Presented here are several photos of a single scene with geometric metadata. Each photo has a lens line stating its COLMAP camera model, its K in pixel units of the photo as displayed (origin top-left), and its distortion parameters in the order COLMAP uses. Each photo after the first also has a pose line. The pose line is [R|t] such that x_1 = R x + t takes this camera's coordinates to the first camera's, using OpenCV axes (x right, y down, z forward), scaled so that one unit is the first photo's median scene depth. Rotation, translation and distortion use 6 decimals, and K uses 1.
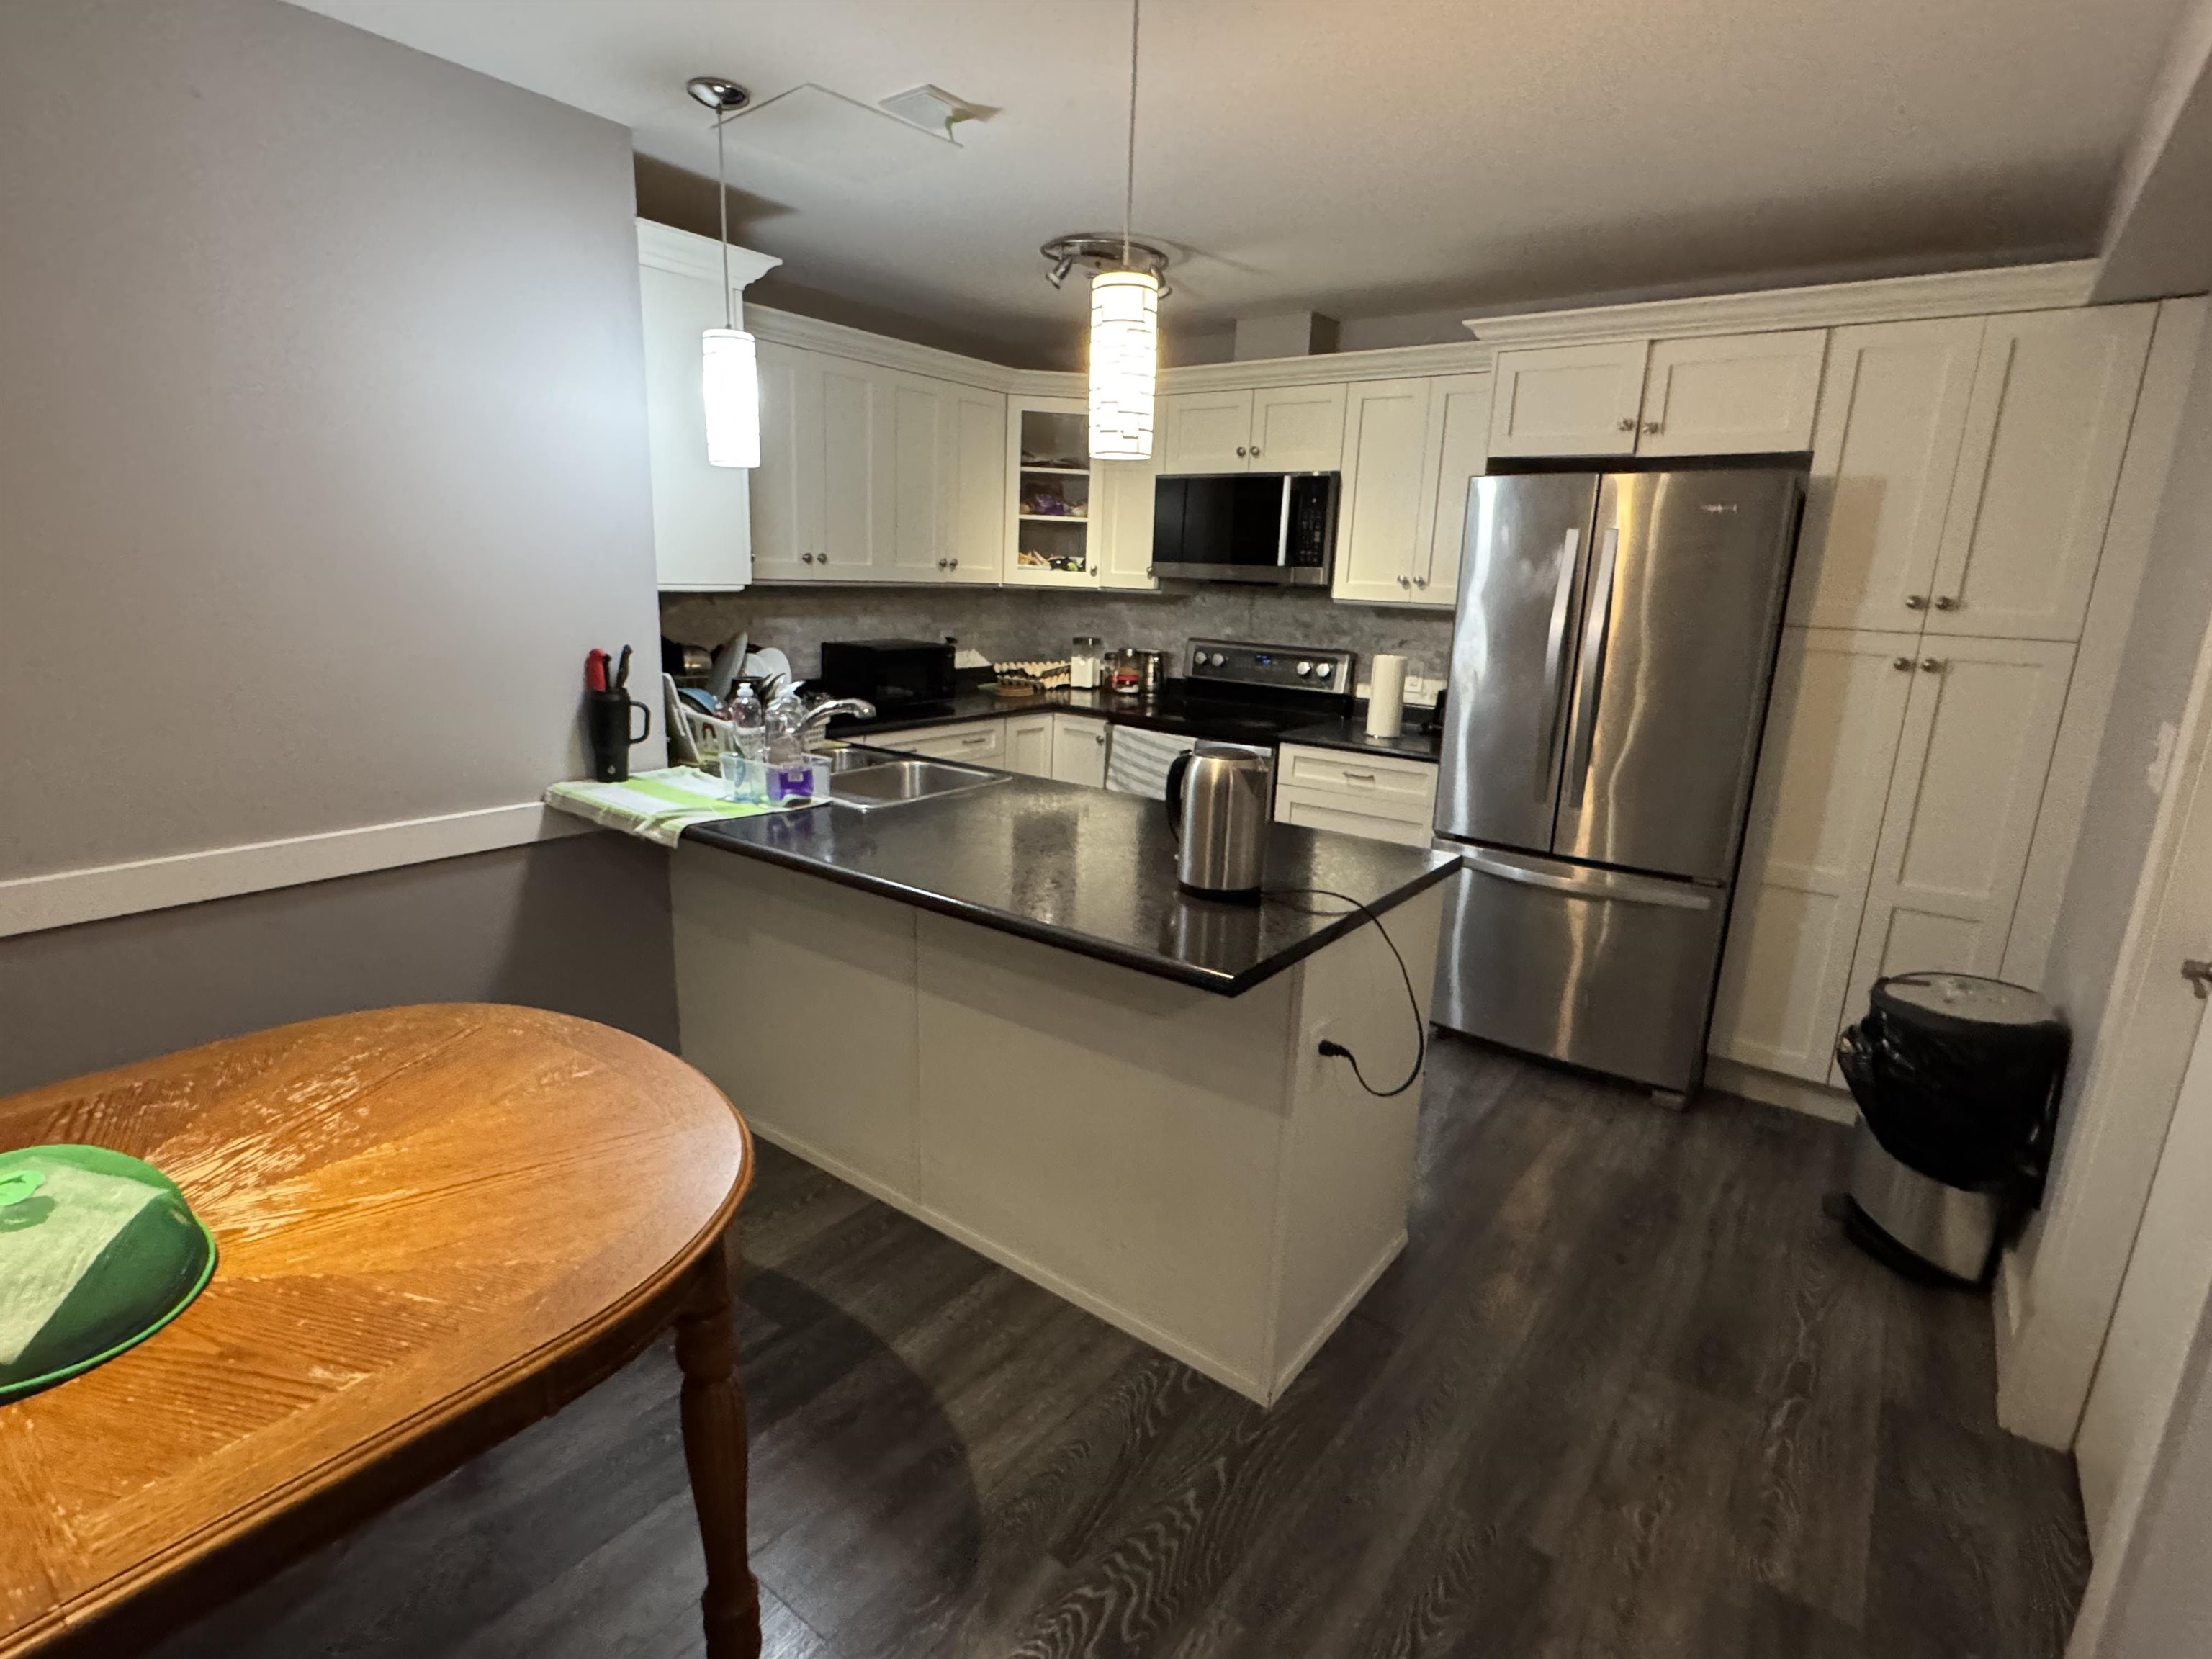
lens RADIAL K [[1089.7, 0, 1103.4], [0, 1089.7, 828.0], [0, 0, 1]] dist [-0.000774, -0.000292]
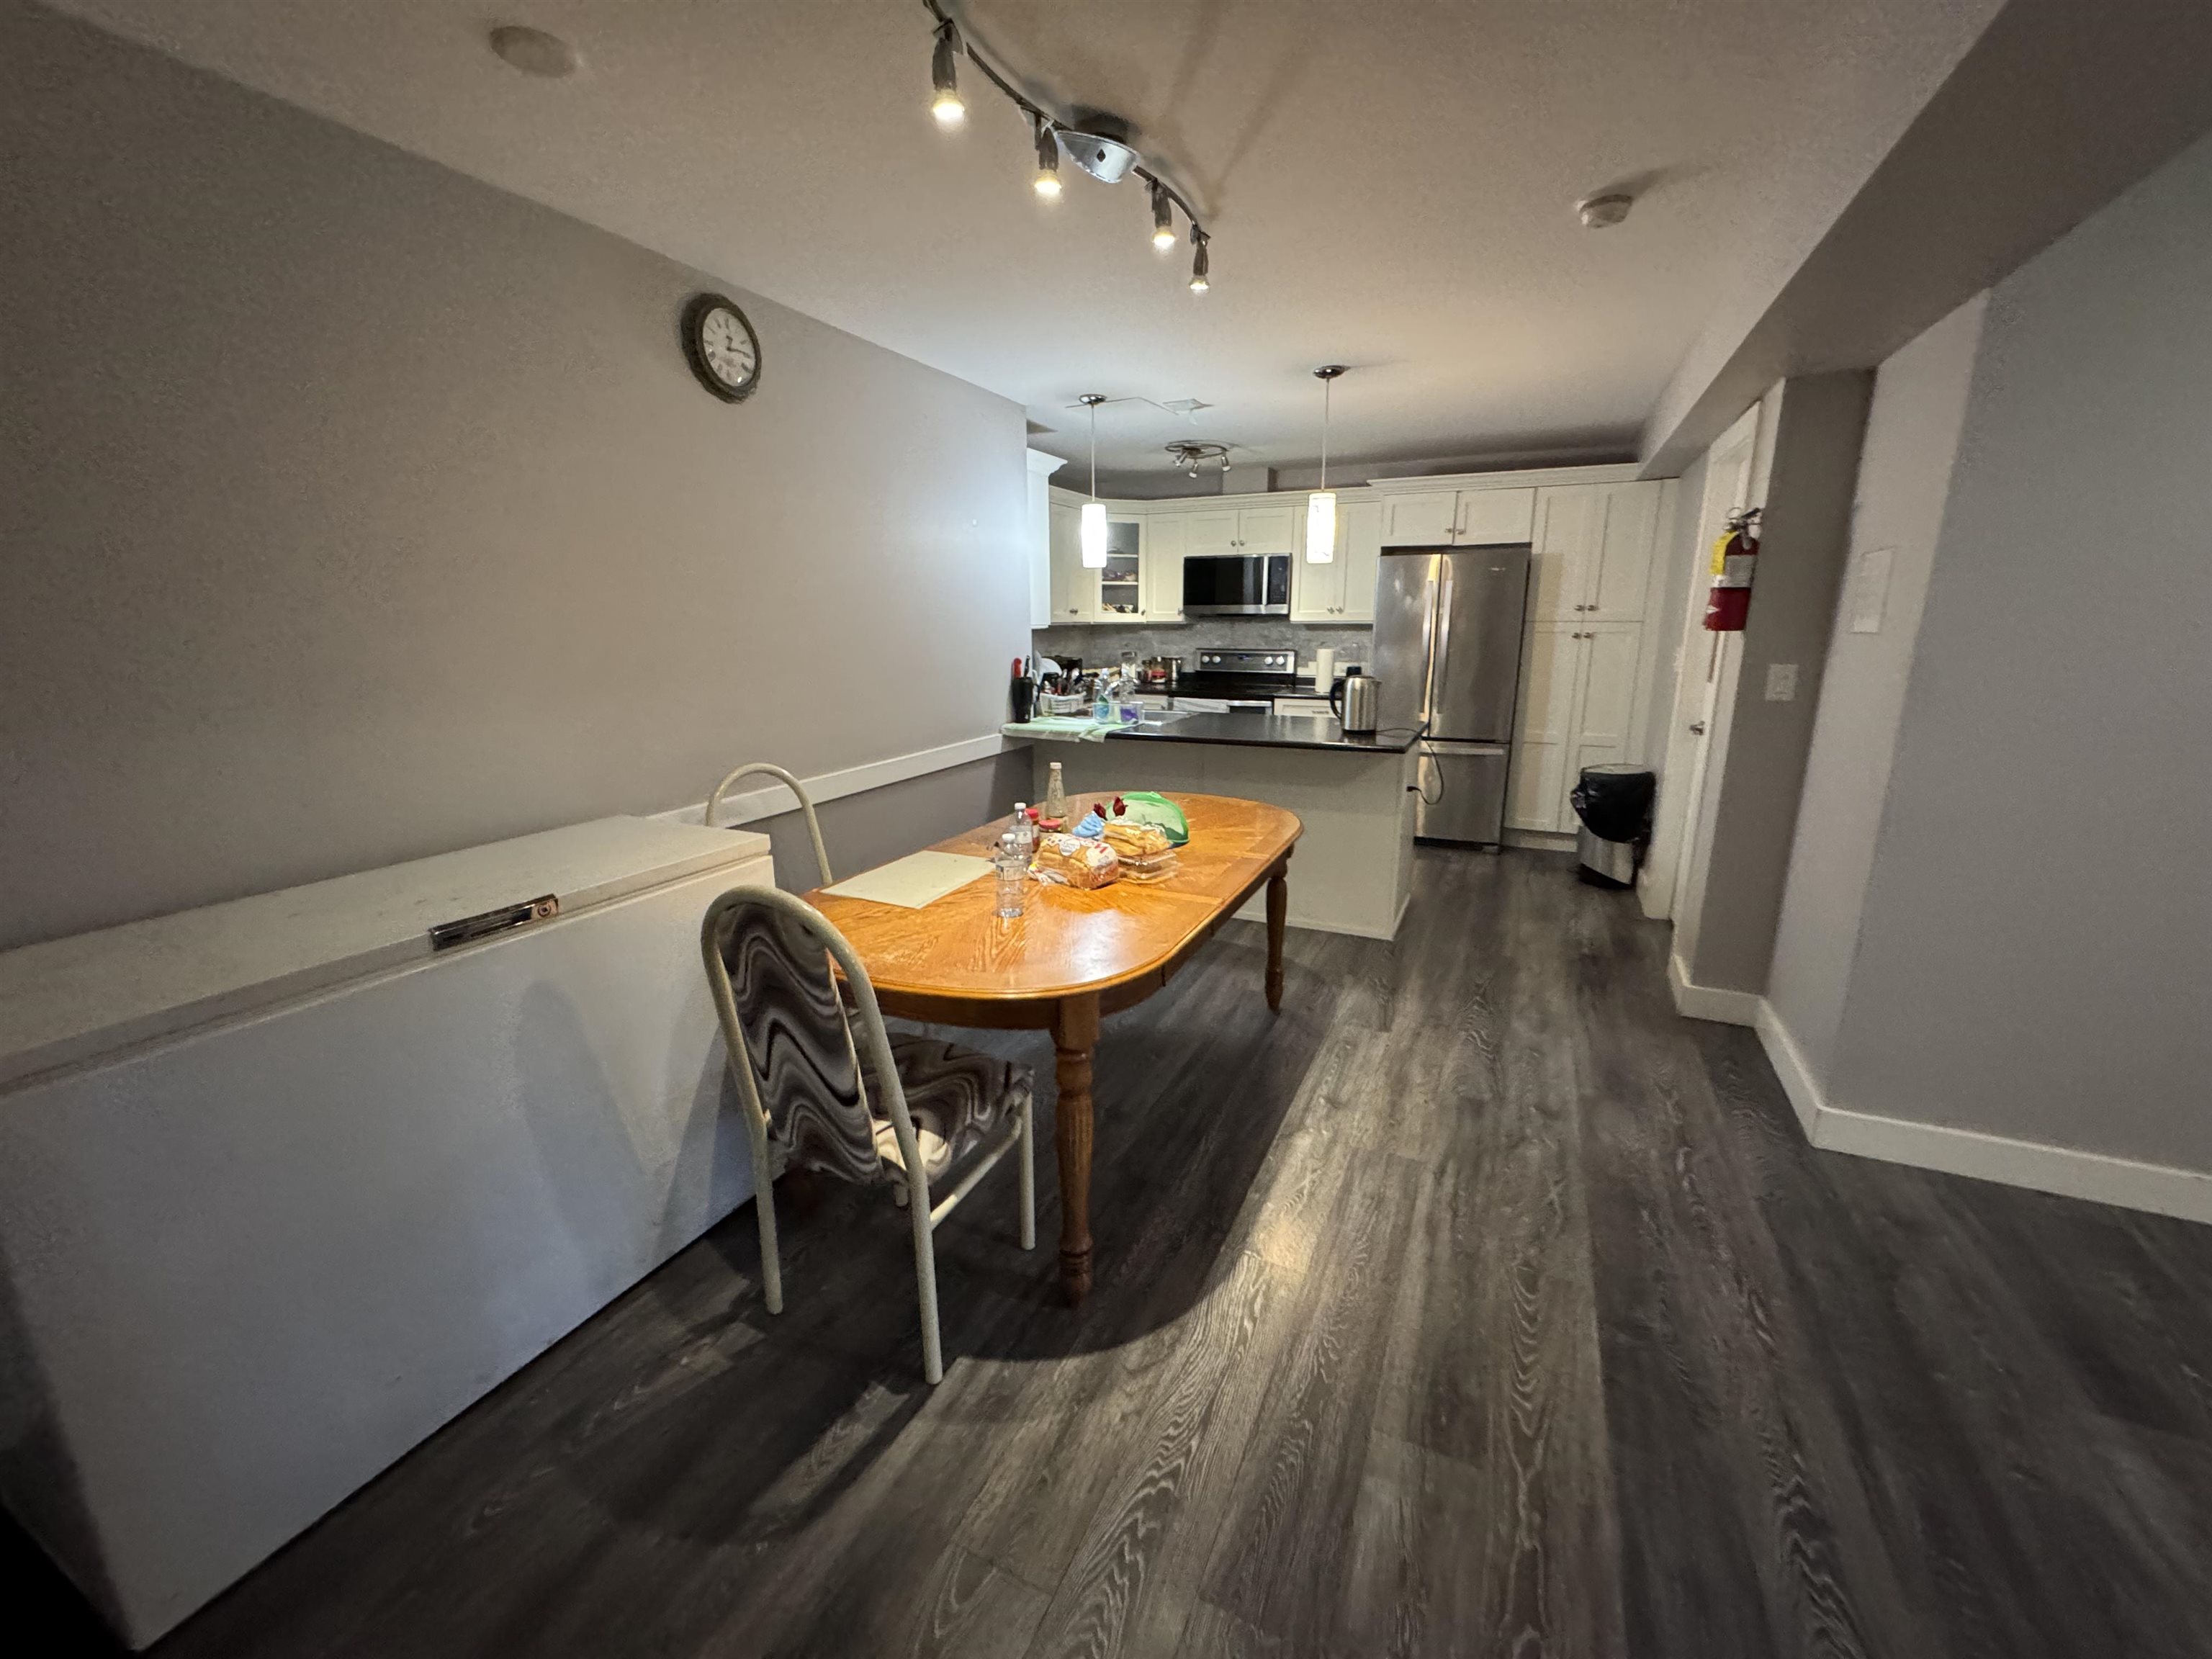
lens RADIAL K [[878.0, 0, 1109.6], [0, 878.0, 826.8], [0, 0, 1]] dist [-0.001506, -0.000030]
pose [[0.977403, -0.089978, 0.191281, -0.426876], [0.089062, 0.995936, 0.013397, 0.096152], [-0.191709, 0.003941, 0.981444, -0.430606]]
